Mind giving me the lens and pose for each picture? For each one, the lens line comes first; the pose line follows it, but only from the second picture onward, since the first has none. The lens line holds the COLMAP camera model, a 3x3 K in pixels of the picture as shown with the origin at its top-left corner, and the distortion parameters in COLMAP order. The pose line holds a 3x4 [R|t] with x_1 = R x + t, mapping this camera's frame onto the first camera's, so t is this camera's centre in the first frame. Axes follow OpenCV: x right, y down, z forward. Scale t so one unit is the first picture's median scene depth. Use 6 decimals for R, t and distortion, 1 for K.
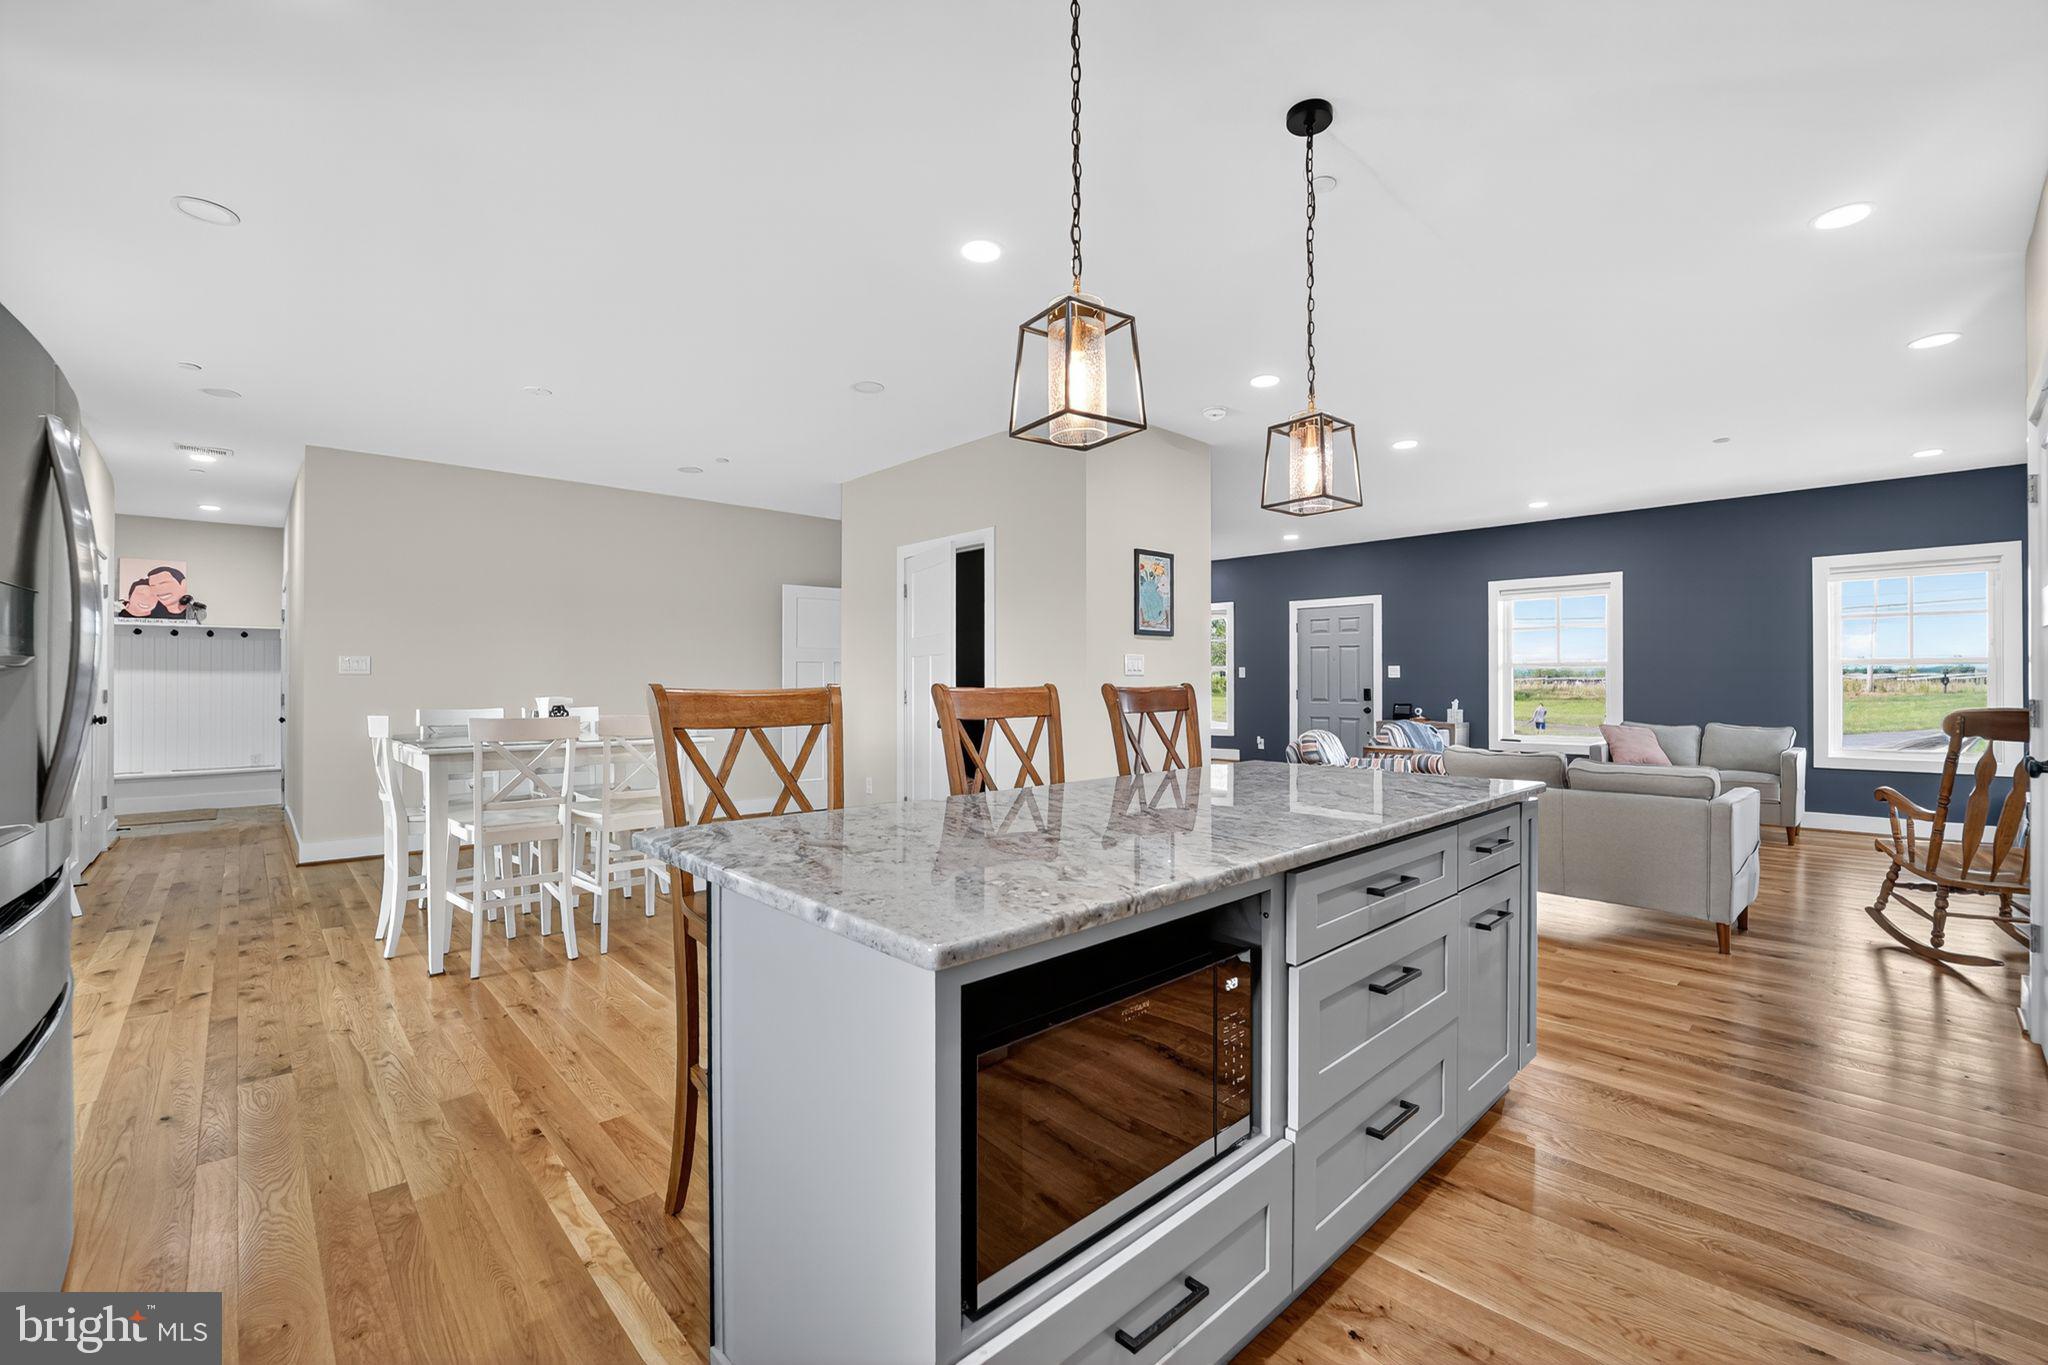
lens RADIAL K [[837.3, 0, 1028.2], [0, 837.3, 677.6], [0, 0, 1]] dist [-0.018338, 0.000015]
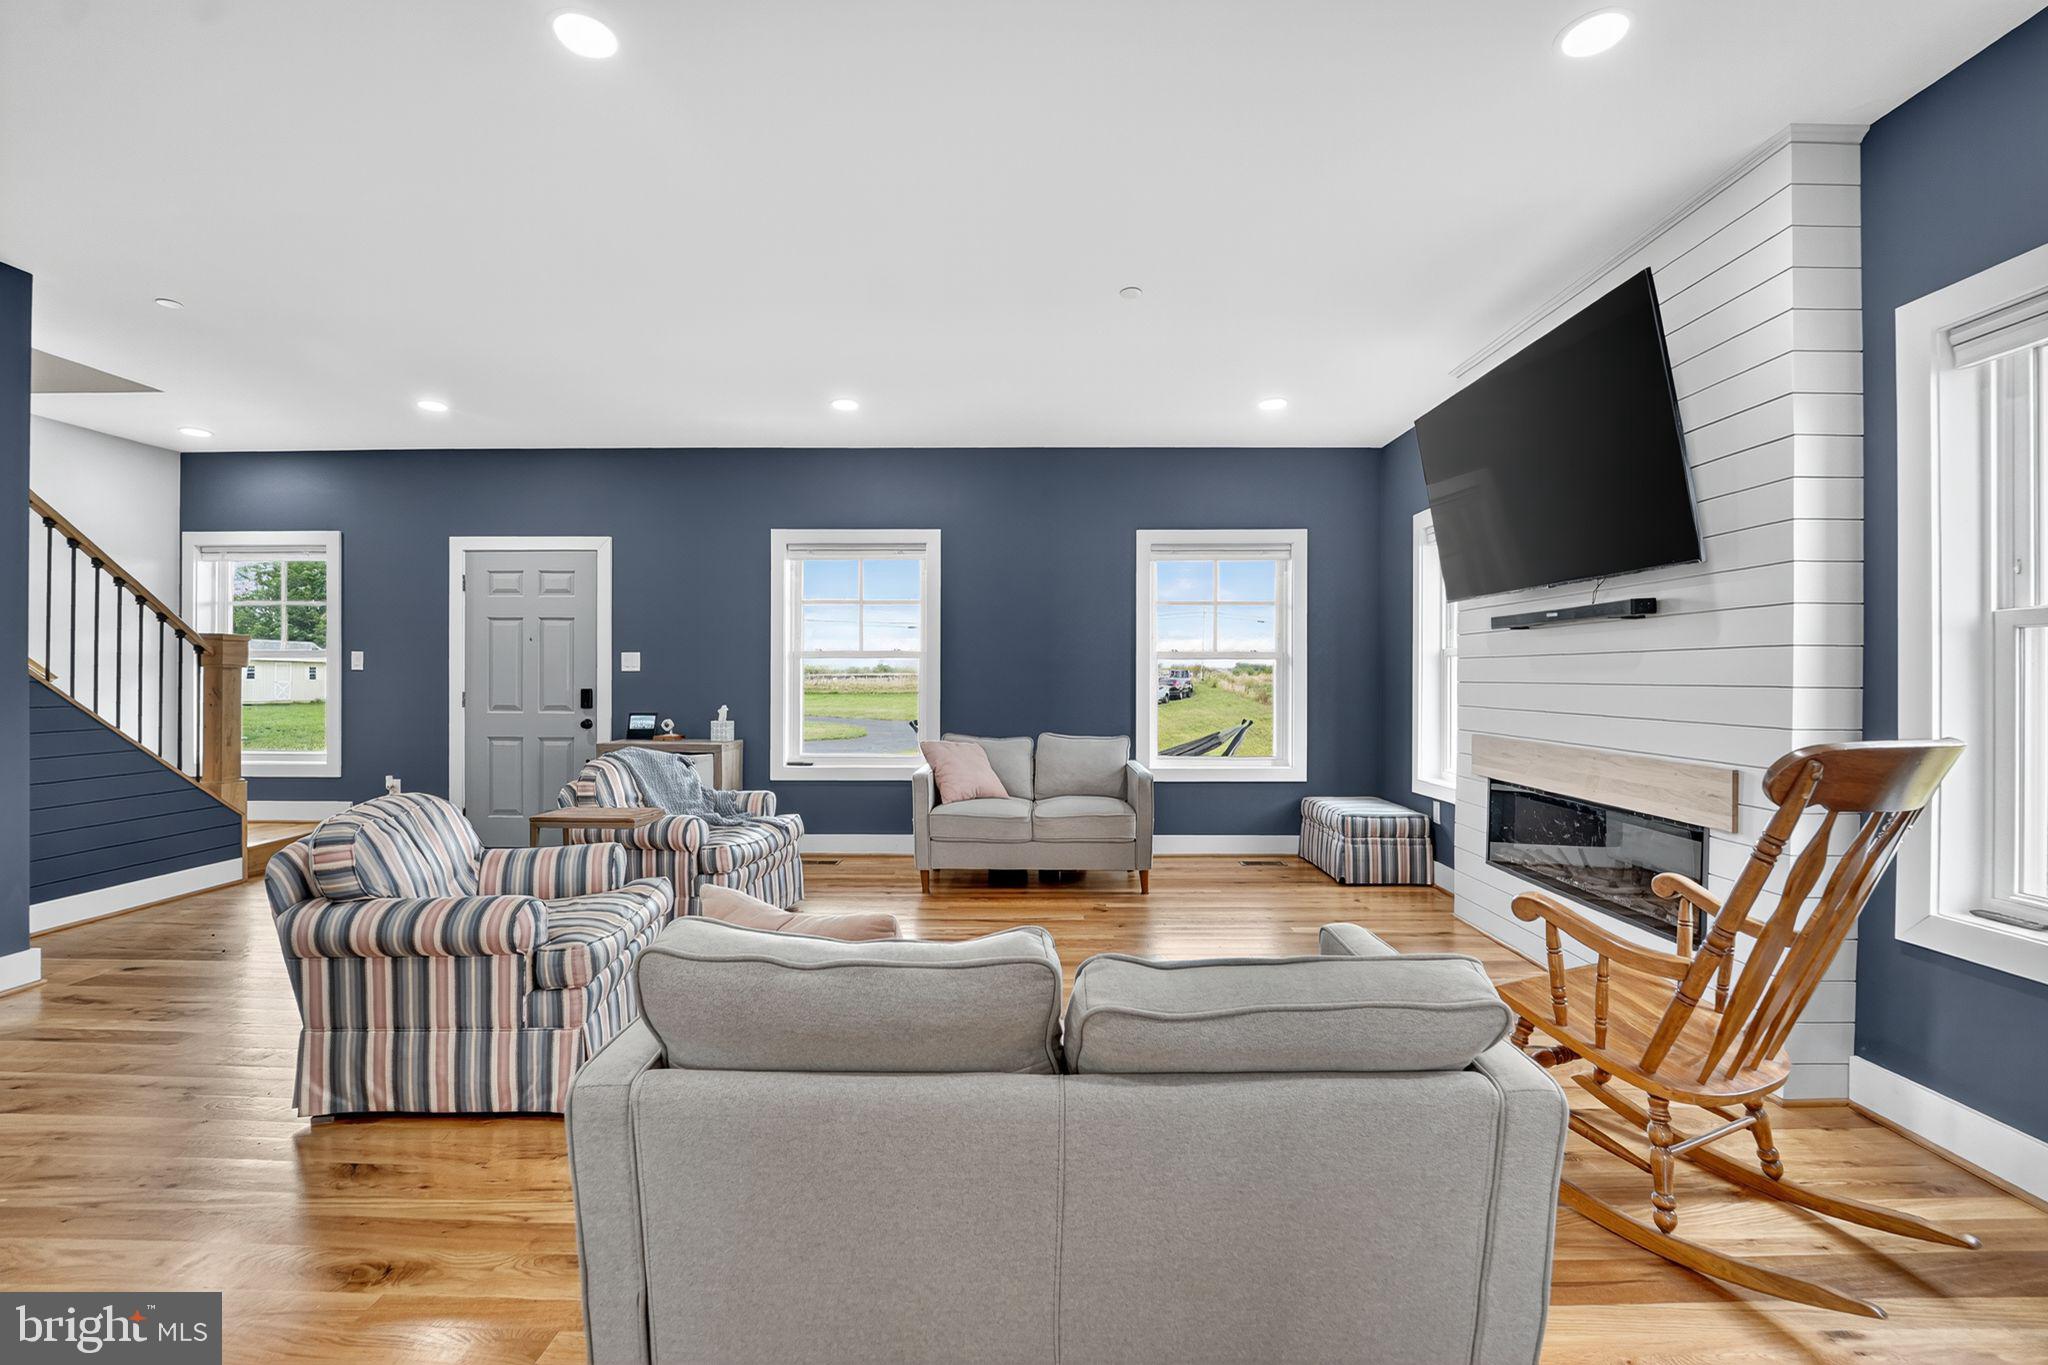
lens RADIAL K [[837.3, 0, 1031.6], [0, 837.3, 676.4], [0, 0, 1]] dist [-0.018338, 0.000015]
pose [[0.685240, 0.003606, 0.728308, 0.204553], [-0.007217, 0.999972, 0.001840, 0.000439], [-0.728281, -0.006517, 0.685247, 0.381636]]
